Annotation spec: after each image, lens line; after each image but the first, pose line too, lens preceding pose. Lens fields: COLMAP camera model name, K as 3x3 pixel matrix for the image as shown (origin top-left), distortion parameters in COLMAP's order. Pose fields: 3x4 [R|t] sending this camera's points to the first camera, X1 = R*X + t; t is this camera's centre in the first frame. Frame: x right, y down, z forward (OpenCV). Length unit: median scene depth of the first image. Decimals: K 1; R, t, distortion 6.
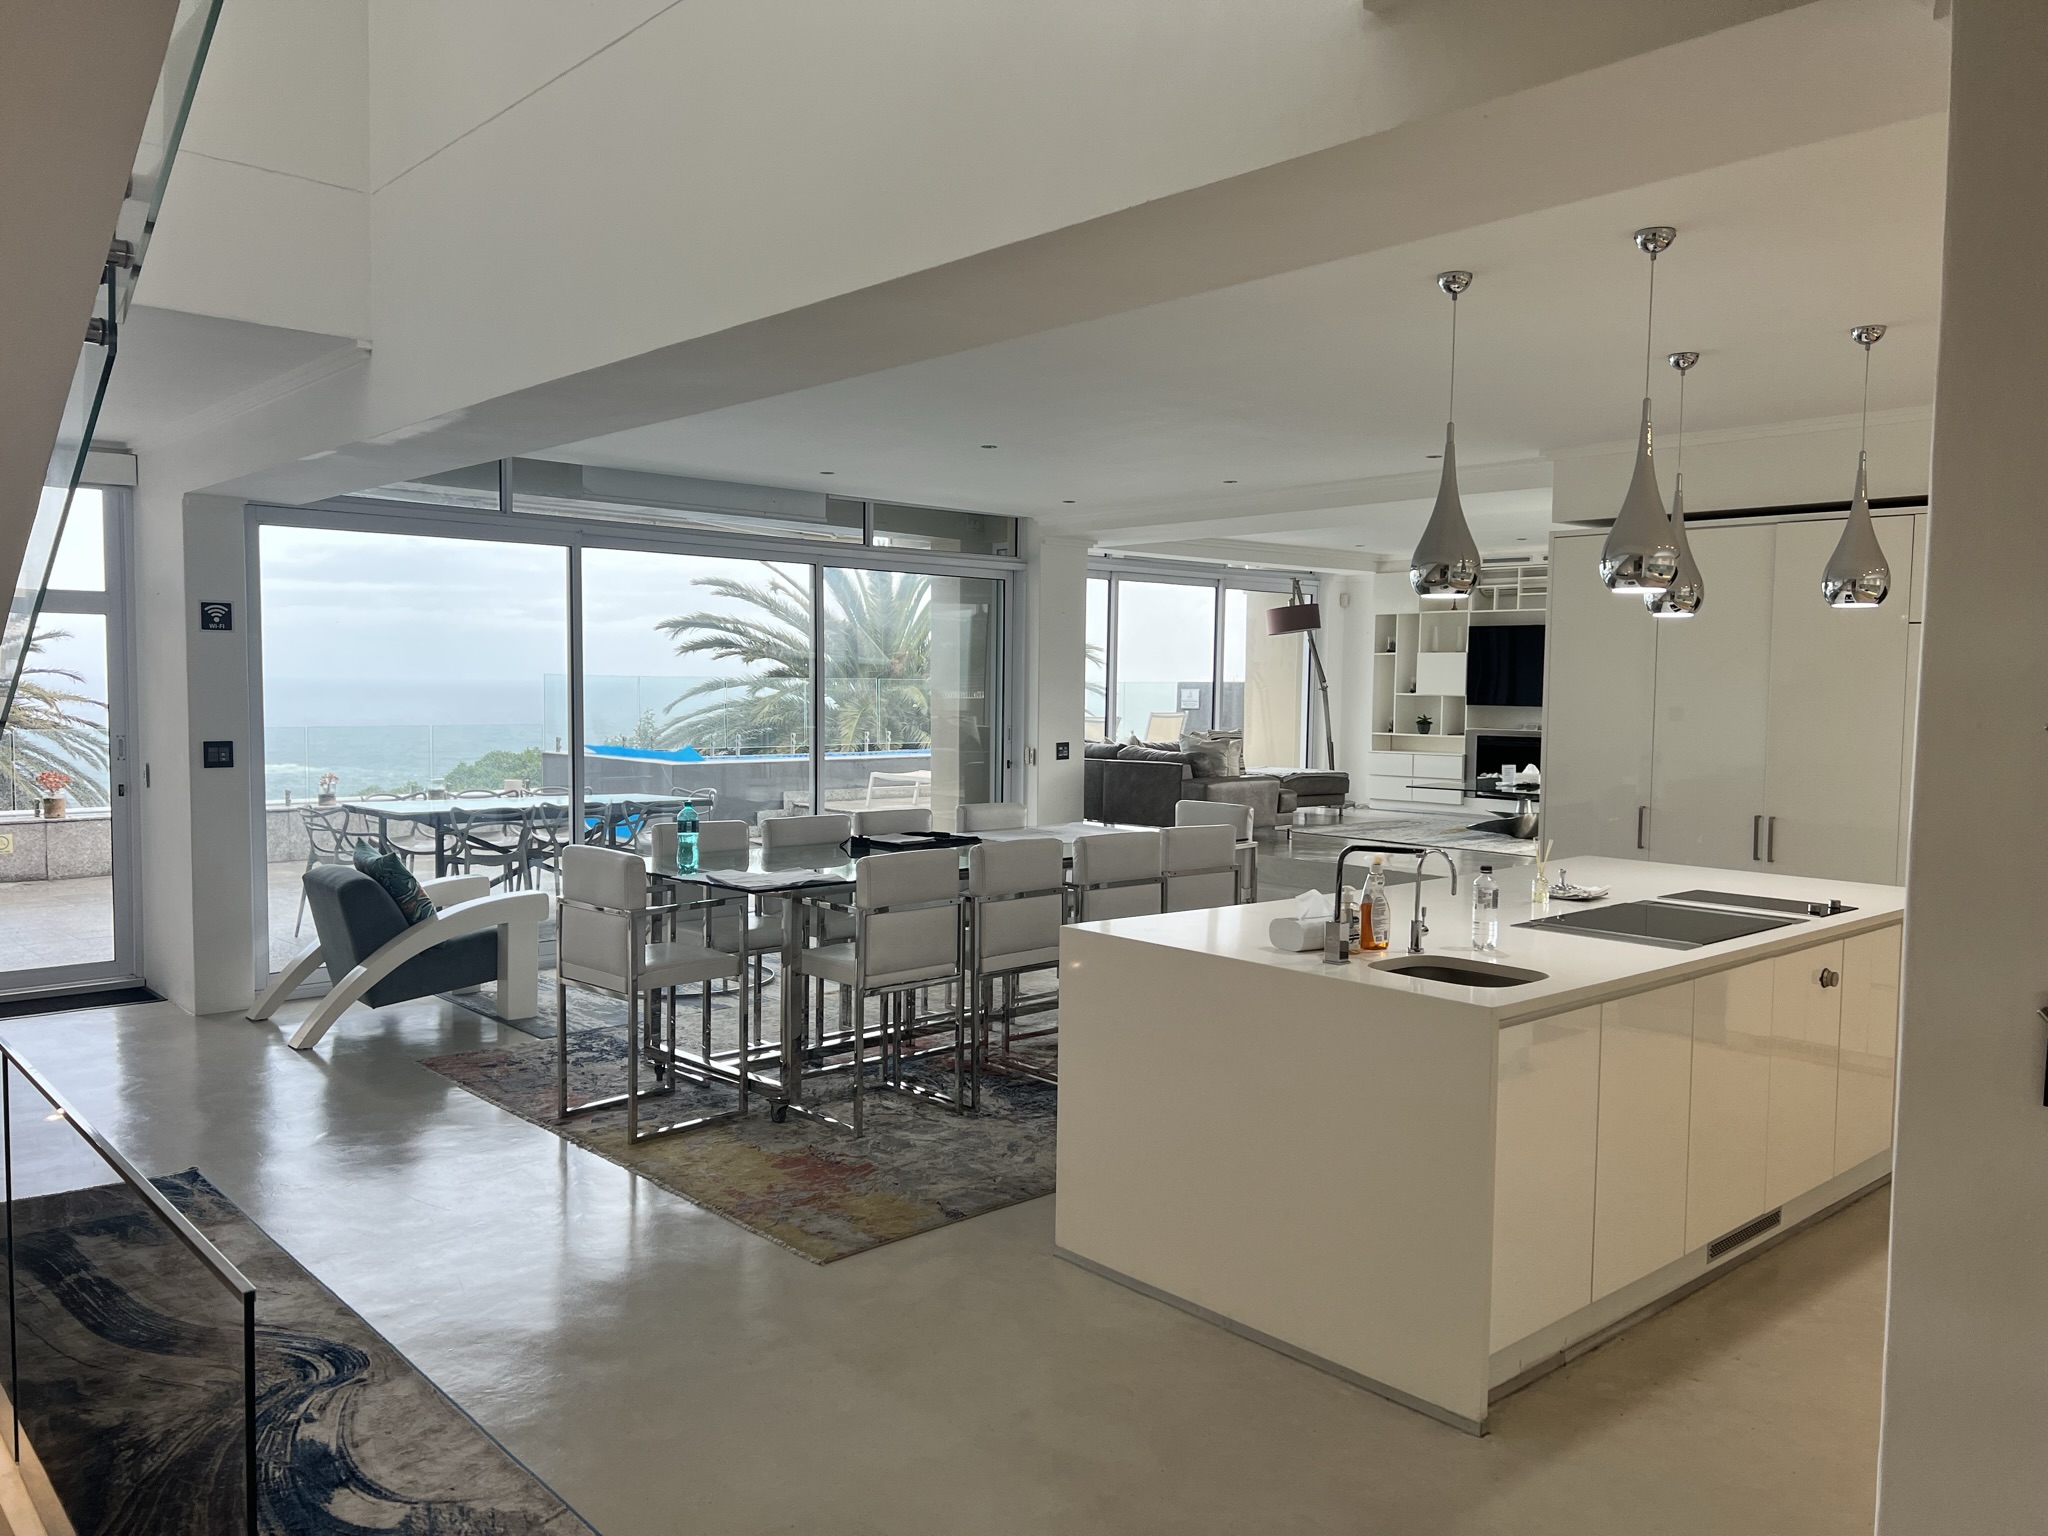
lens RADIAL K [[1572.6, 0, 1035.1], [0, 1572.6, 770.4], [0, 0, 1]] dist [0.035572, -0.008447]
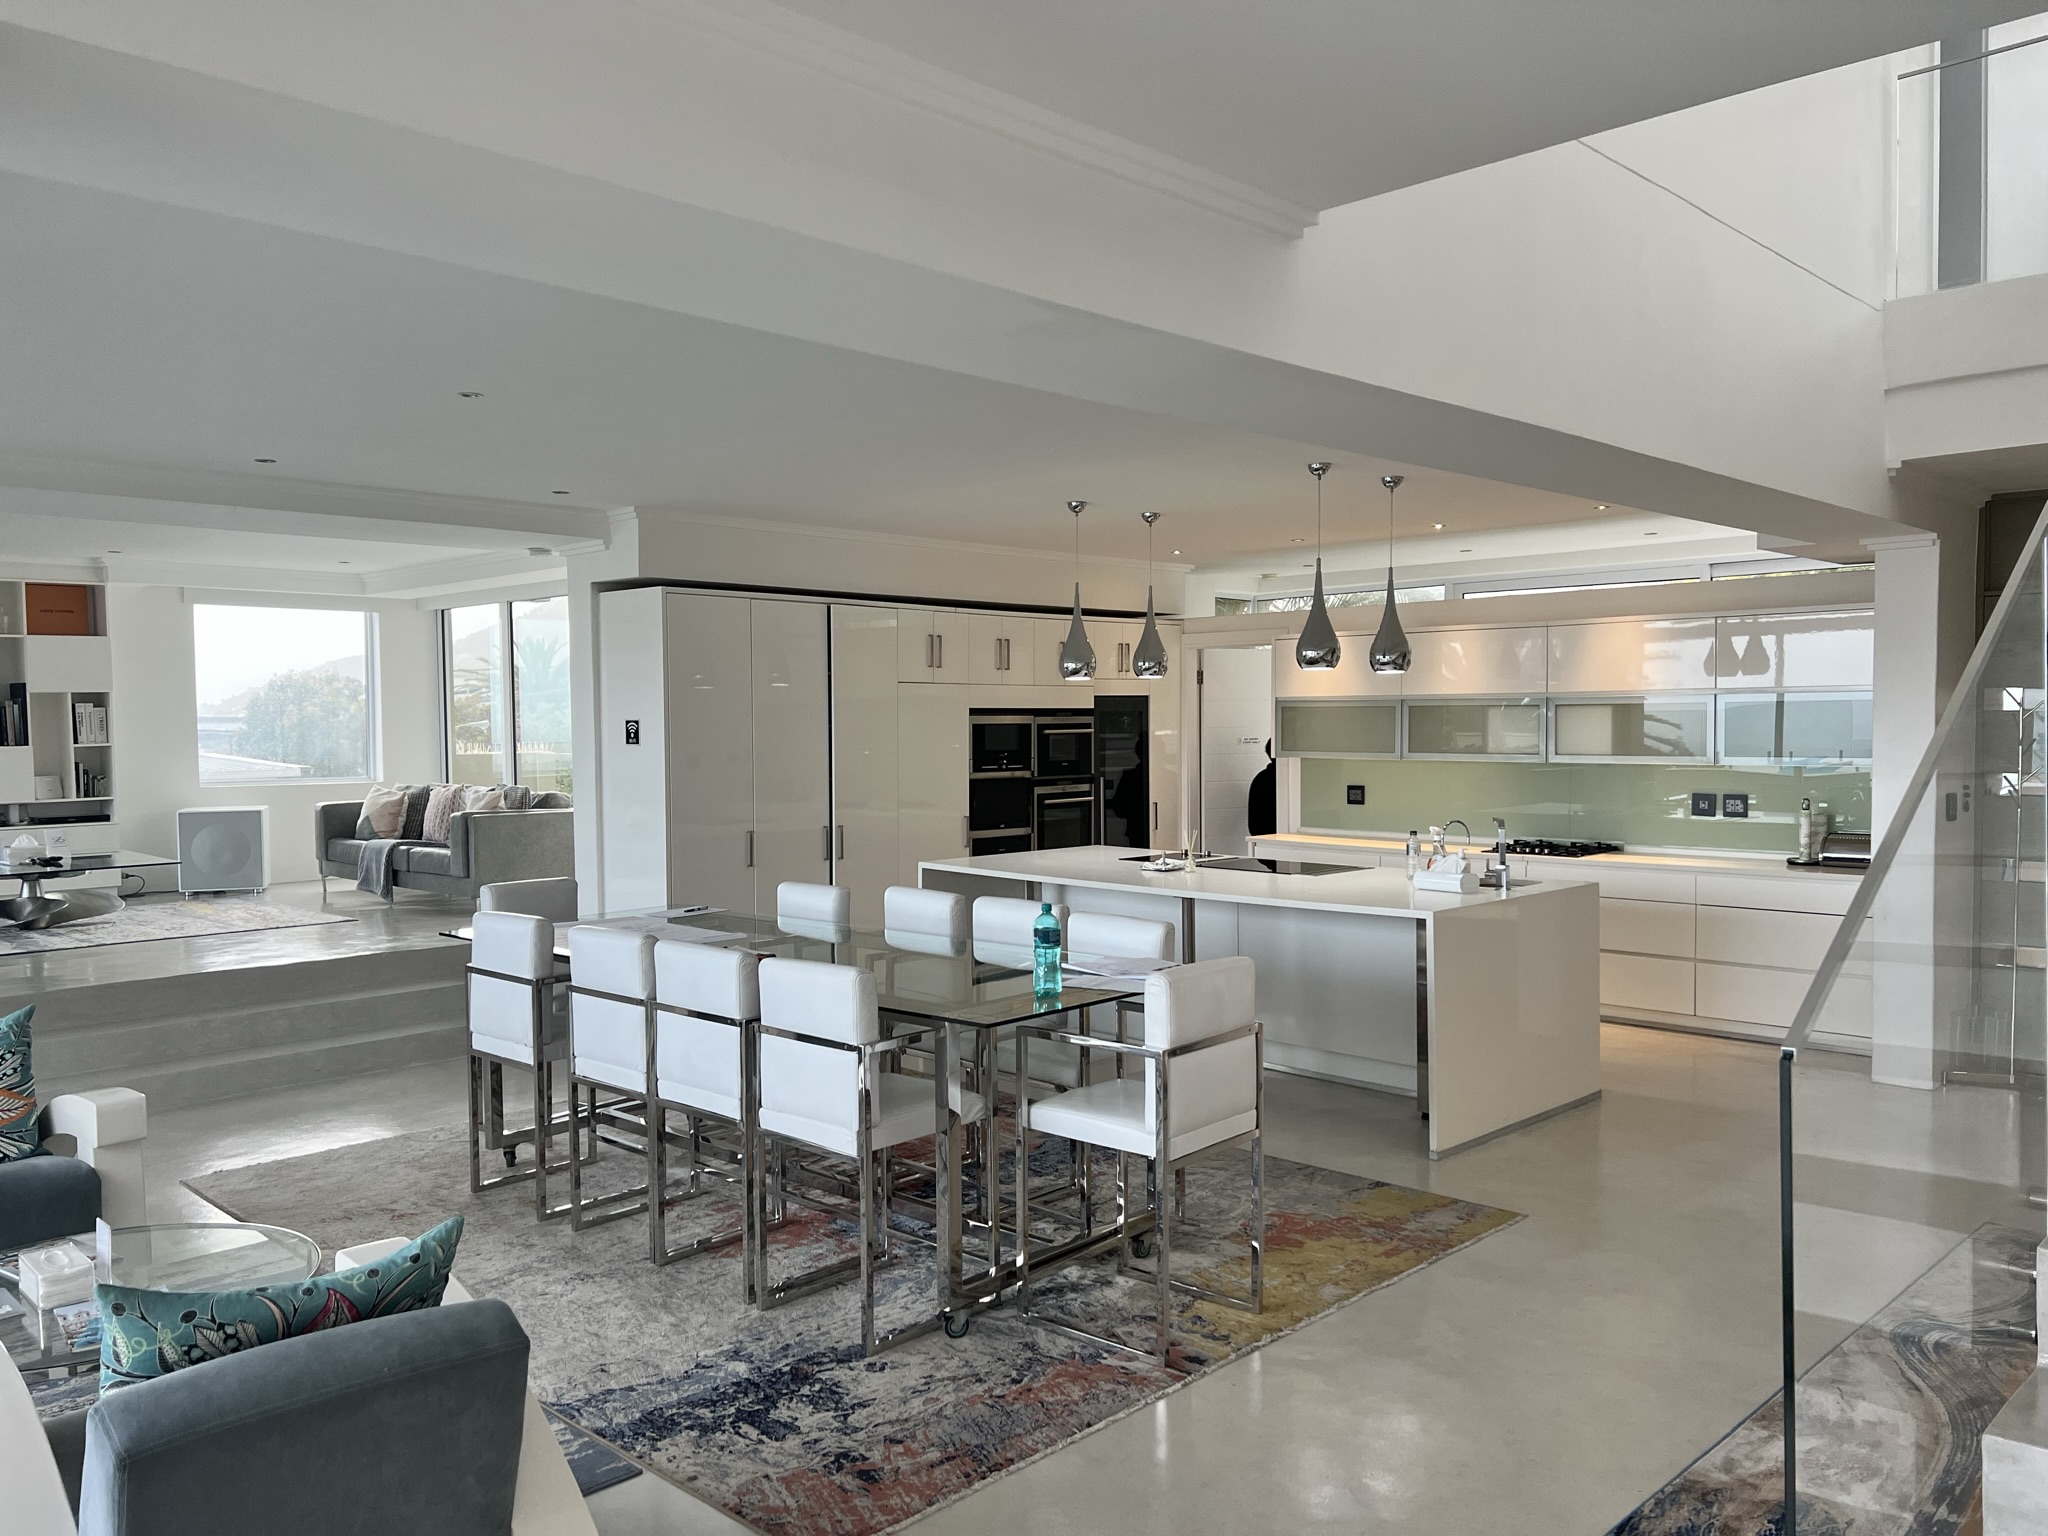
lens RADIAL K [[1572.6, 0, 1020.9], [0, 1572.6, 785.1], [0, 0, 1]] dist [0.035572, -0.008447]
pose [[-0.075007, -0.047278, 0.996062, -0.439869], [0.064183, 0.996575, 0.052135, -0.033461], [-0.995115, 0.067840, -0.071716, 0.496026]]
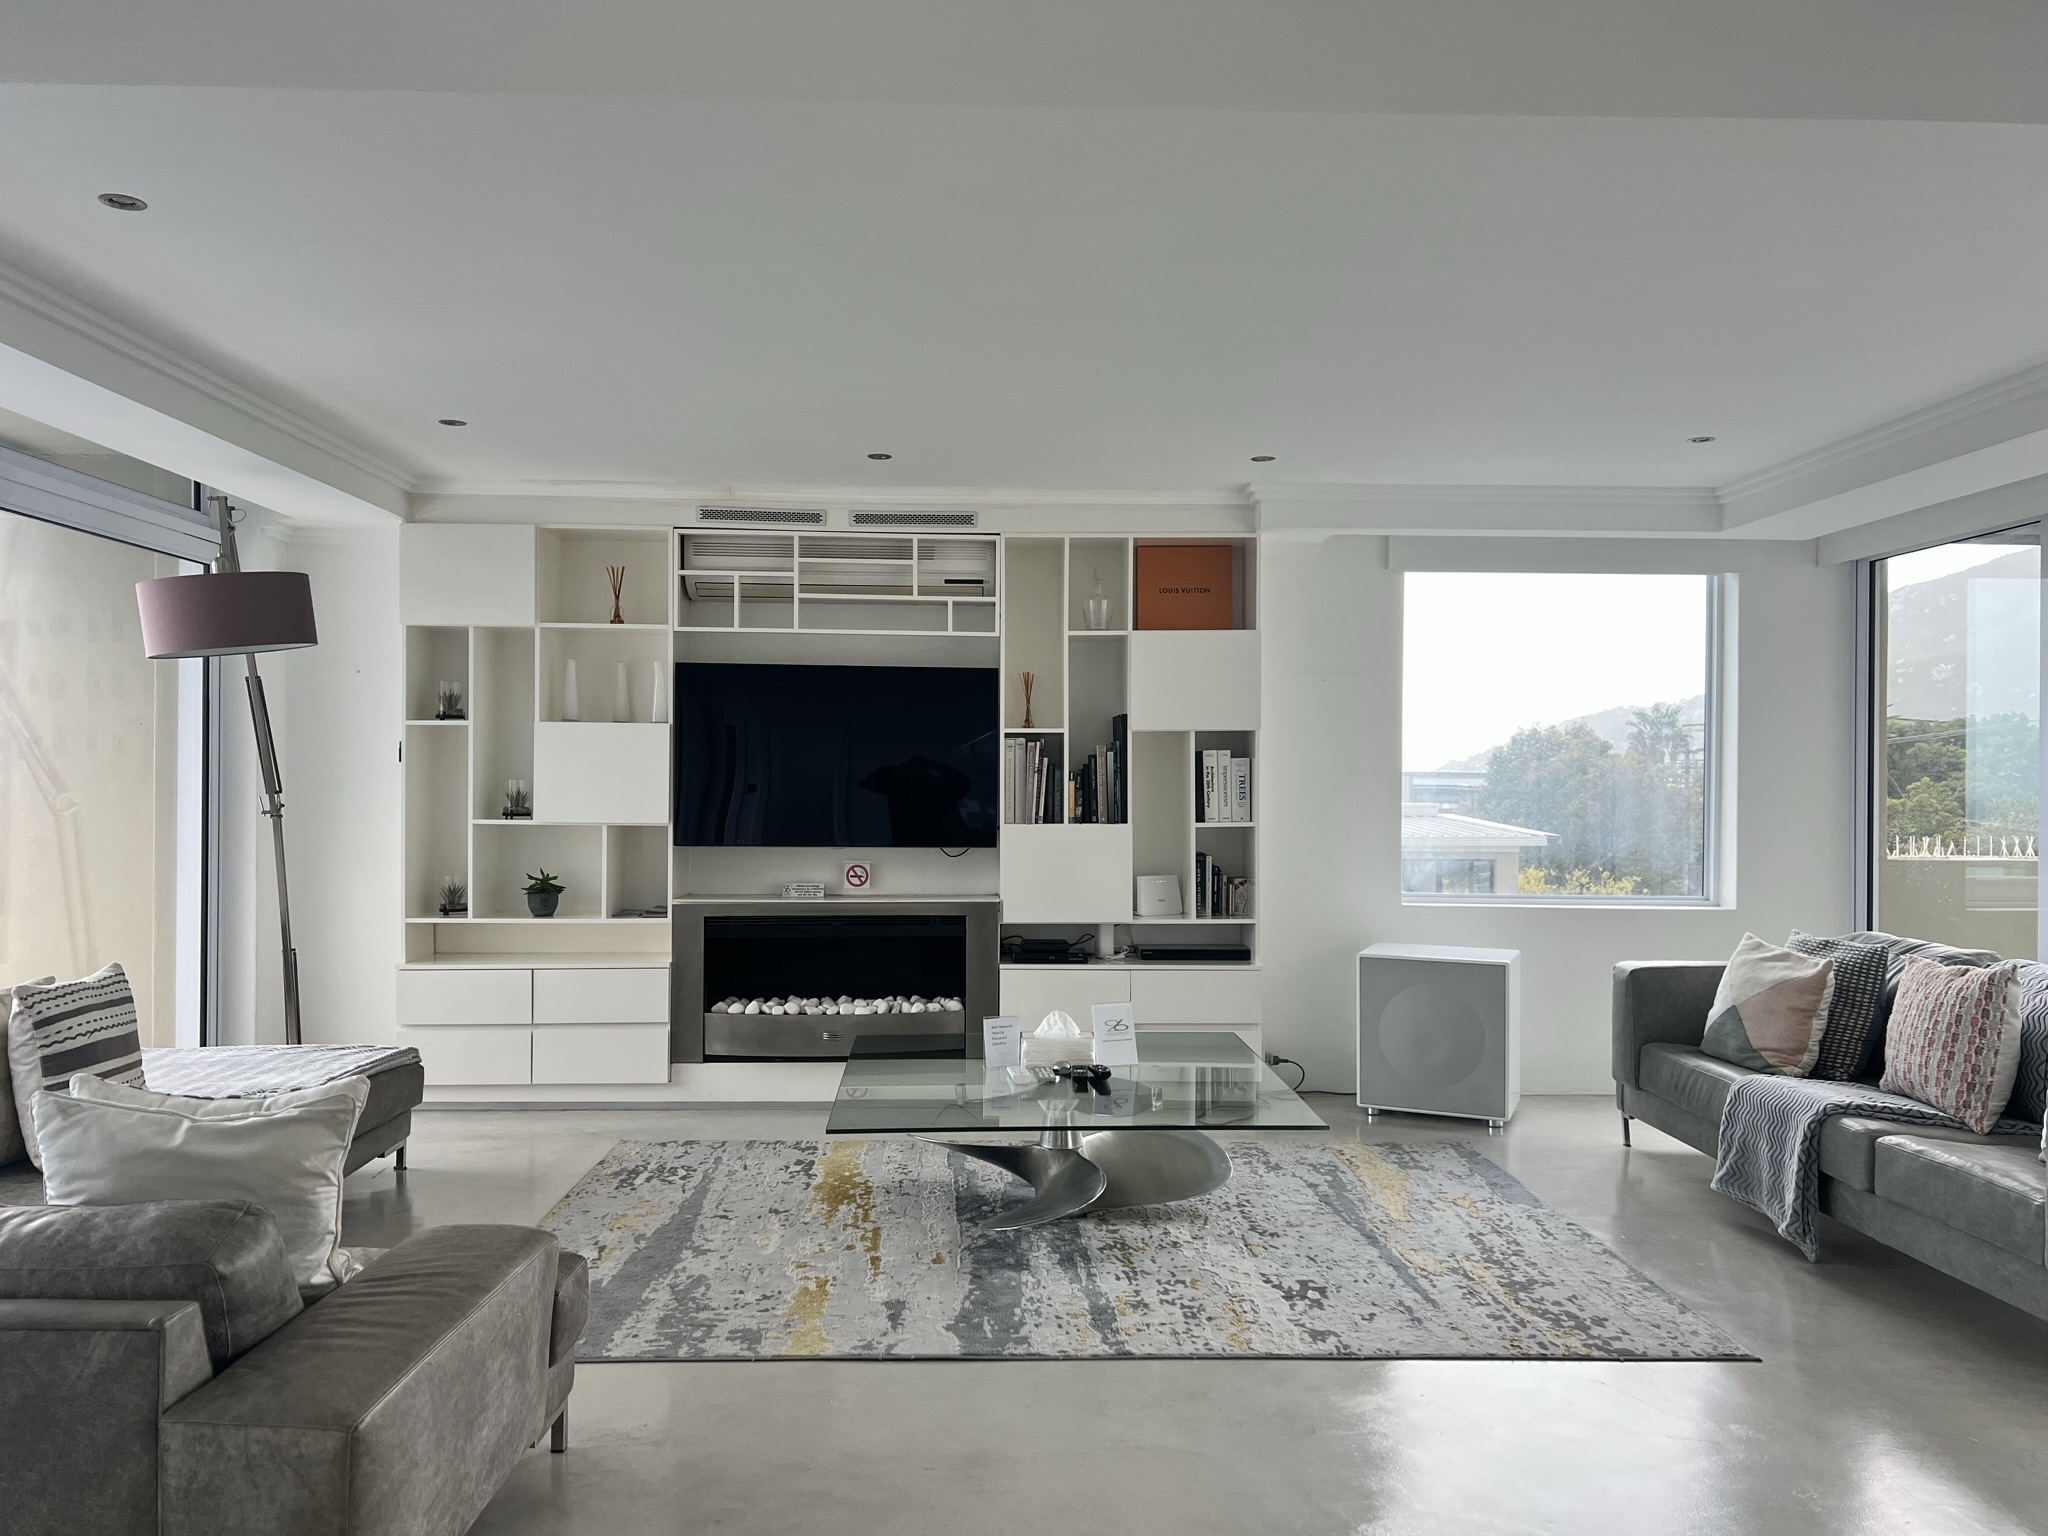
lens RADIAL K [[1572.6, 0, 1018.0], [0, 1572.6, 781.4], [0, 0, 1]] dist [0.035572, -0.008447]
pose [[0.620235, -0.003959, 0.784406, -0.002316], [0.040577, 0.998810, -0.027043, -0.044107], [-0.783366, 0.048601, 0.619658, 0.669040]]
